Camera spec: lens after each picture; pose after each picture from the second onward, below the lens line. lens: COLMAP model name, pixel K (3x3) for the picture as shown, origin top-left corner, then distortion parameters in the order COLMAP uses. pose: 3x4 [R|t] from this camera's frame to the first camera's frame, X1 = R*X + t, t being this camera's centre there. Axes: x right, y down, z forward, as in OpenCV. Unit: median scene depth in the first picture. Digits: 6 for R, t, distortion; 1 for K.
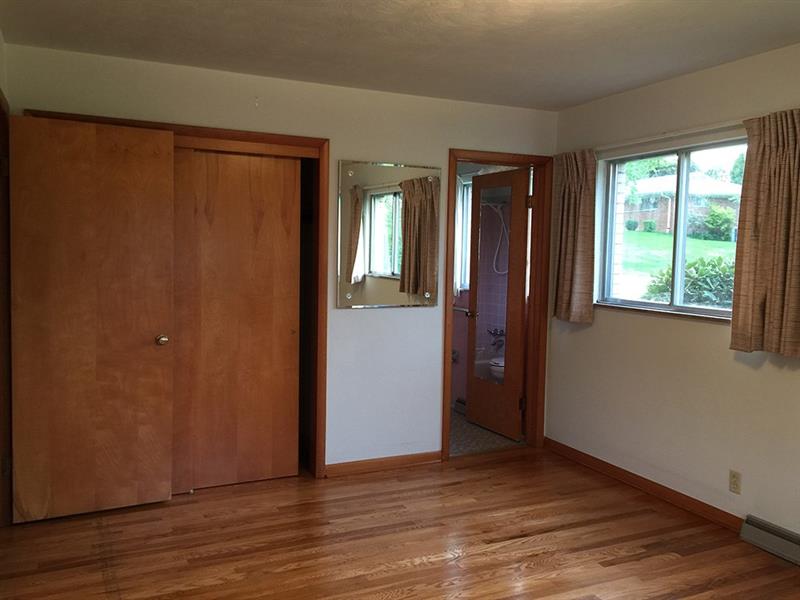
lens RADIAL K [[687.4, 0, 399.9], [0, 687.4, 301.6], [0, 0, 1]] dist [0.078035, -0.084167]
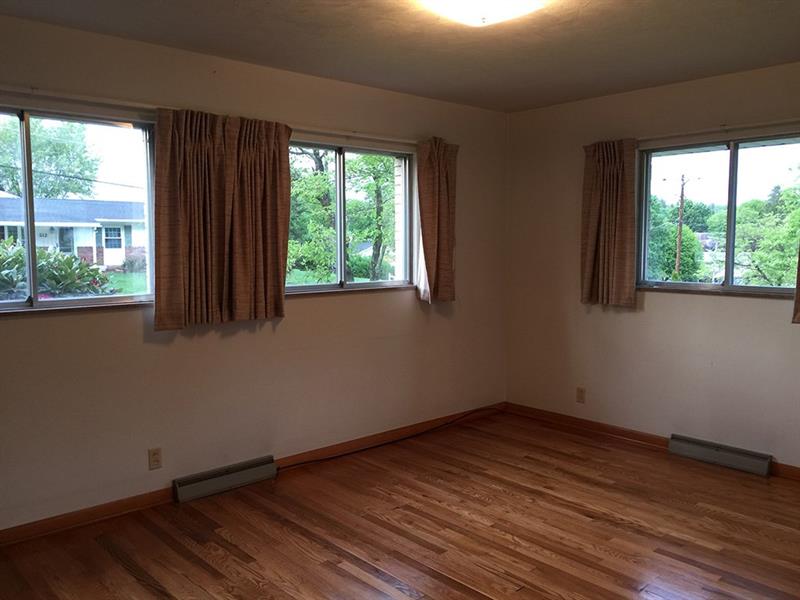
lens RADIAL K [[687.4, 0, 399.6], [0, 687.4, 296.1], [0, 0, 1]] dist [0.078035, -0.084167]
pose [[-0.302416, -0.101539, 0.947752, -0.608083], [0.062359, 0.990072, 0.125971, -0.091219], [-0.951134, 0.097197, -0.293081, 0.977527]]
